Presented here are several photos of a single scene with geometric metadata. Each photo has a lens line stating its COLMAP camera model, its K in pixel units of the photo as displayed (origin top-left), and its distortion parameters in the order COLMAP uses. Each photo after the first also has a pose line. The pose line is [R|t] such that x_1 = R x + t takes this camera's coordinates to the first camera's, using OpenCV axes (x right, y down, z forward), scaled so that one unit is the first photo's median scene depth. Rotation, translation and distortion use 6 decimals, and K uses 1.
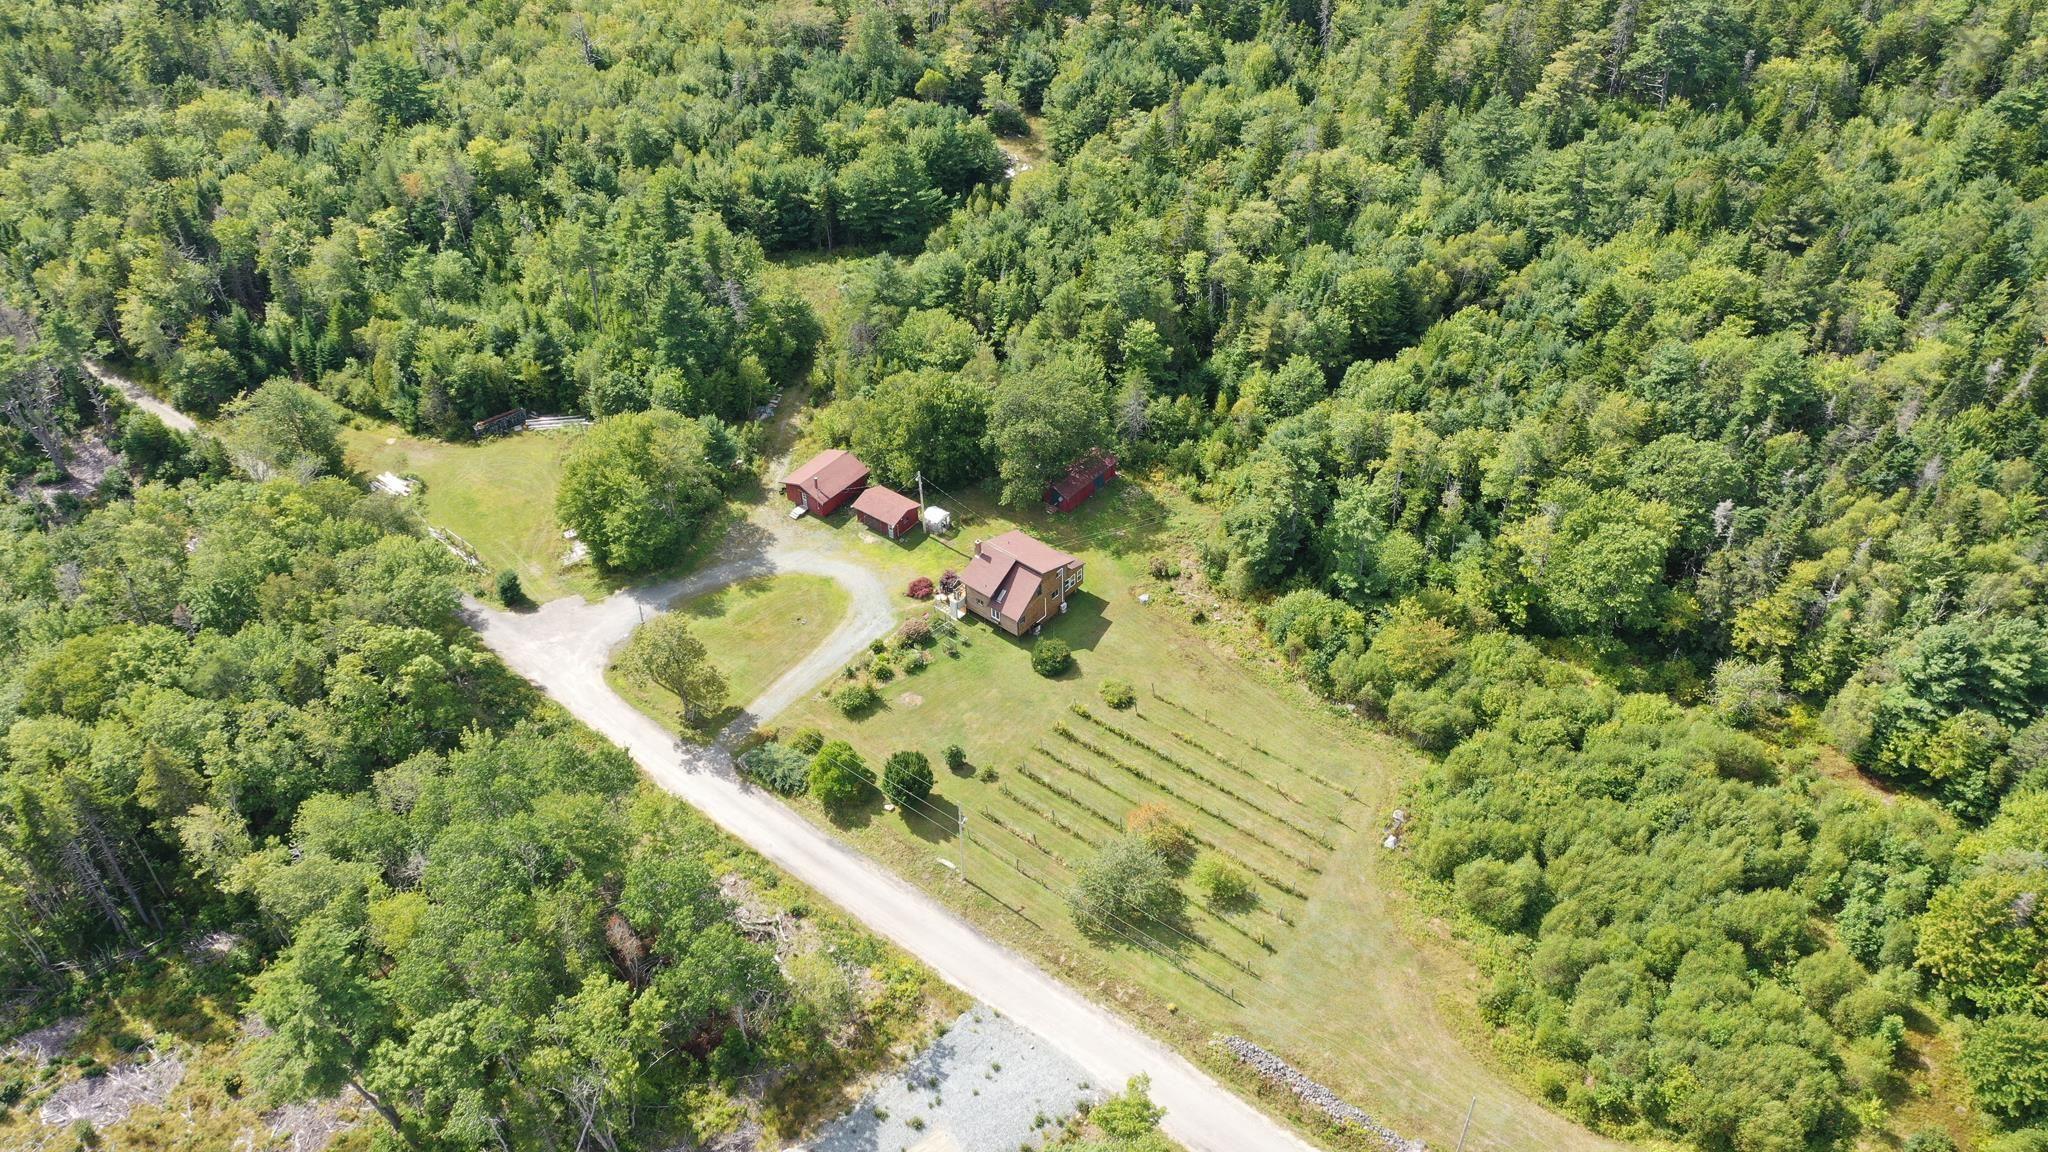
lens RADIAL K [[1662.4, 0, 1024.0], [0, 1662.4, 576.0], [0, 0, 1]] dist [-0.004579, -0.011468]
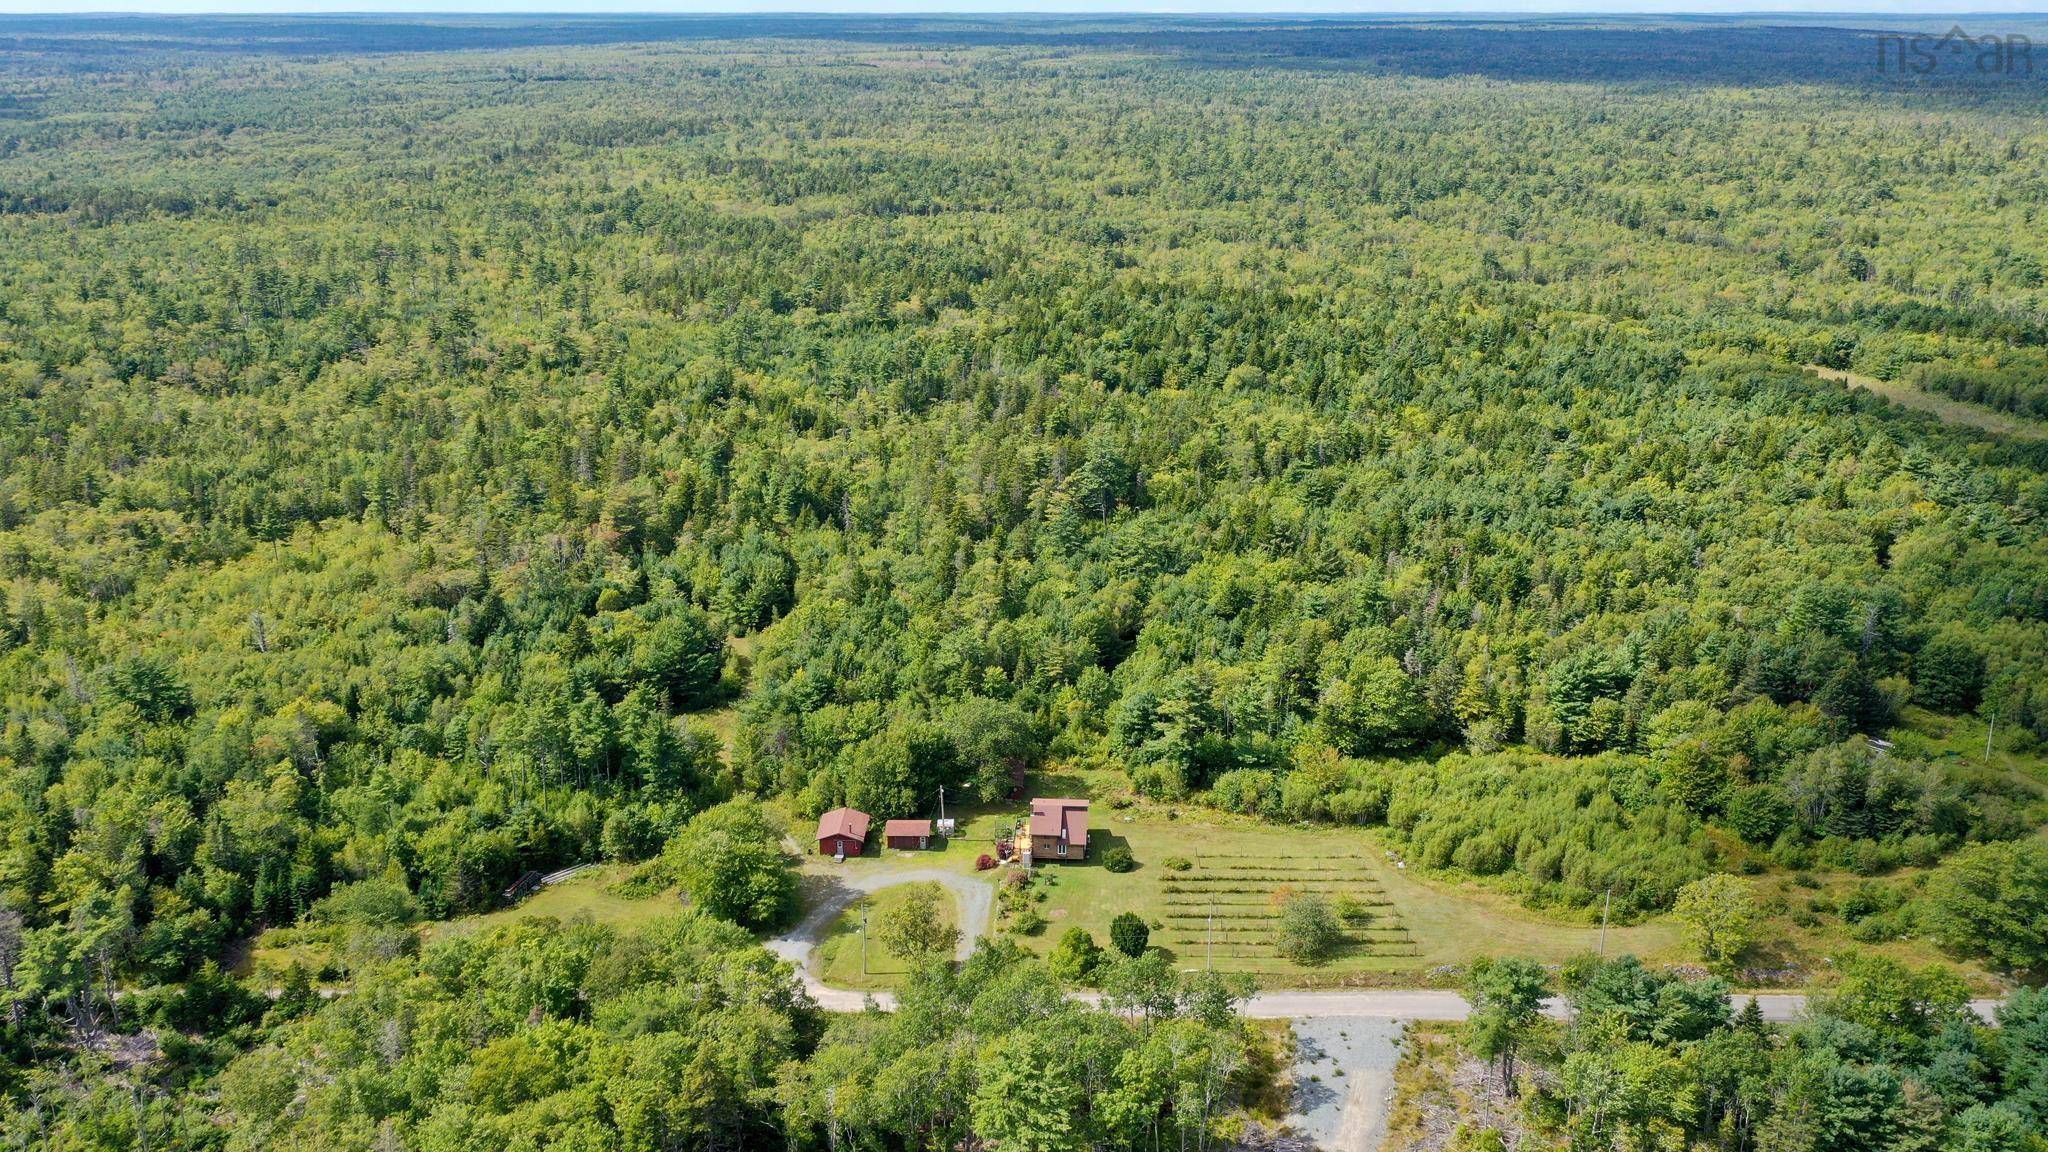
lens RADIAL K [[1662.4, 0, 1024.0], [0, 1662.4, 576.0], [0, 0, 1]] dist [-0.004579, -0.011468]
pose [[0.789590, -0.162210, 0.591807, -0.779085], [0.376676, 0.889470, -0.258763, 0.157719], [-0.484421, 0.427236, 0.763417, -0.110985]]
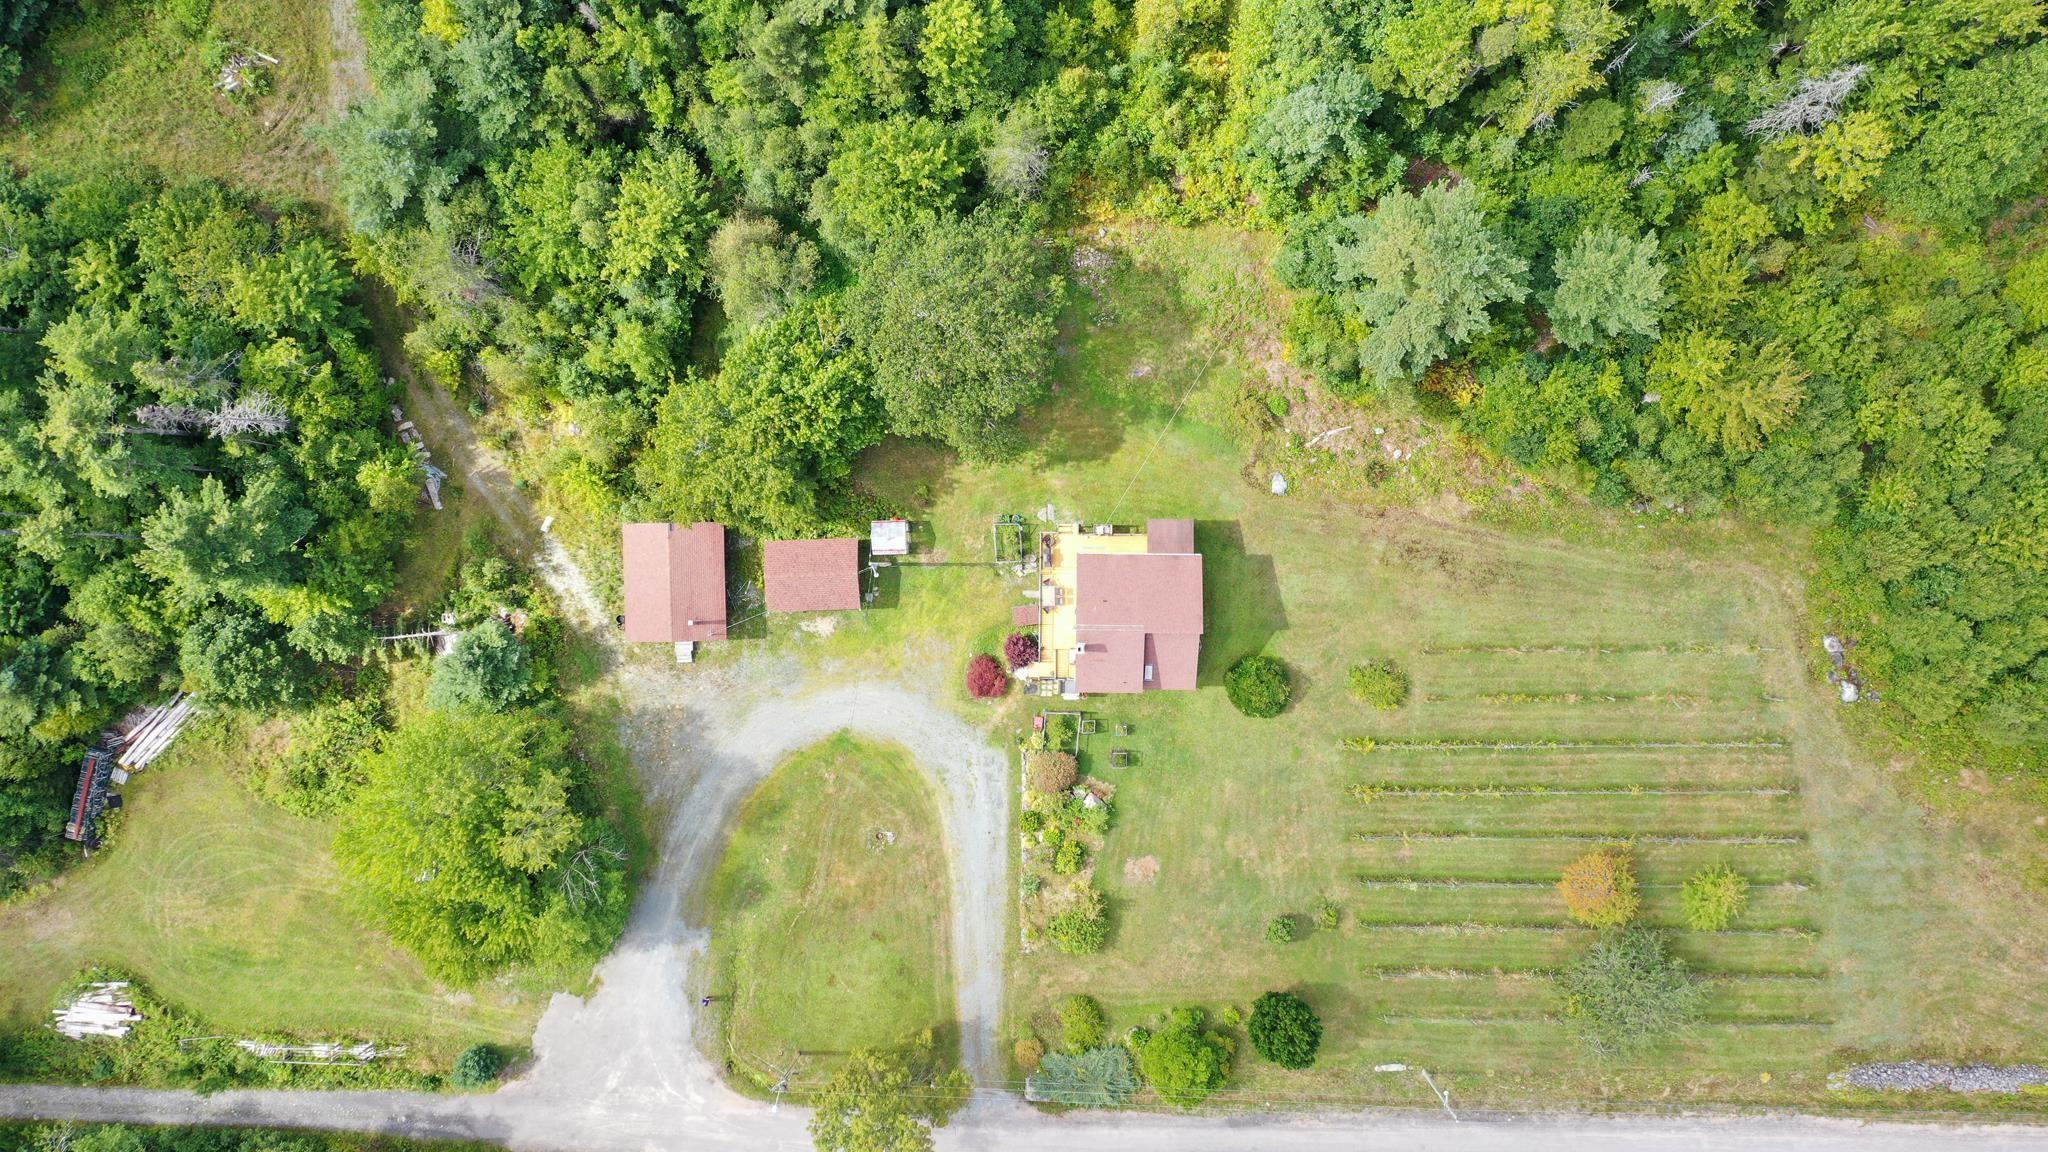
lens RADIAL K [[1662.4, 0, 1024.0], [0, 1662.4, 576.0], [0, 0, 1]] dist [-0.004579, -0.011468]
pose [[0.759057, -0.650738, -0.019291, -0.013326], [0.414916, 0.460723, 0.784589, -0.508594], [-0.501674, -0.603552, 0.619717, 0.620354]]
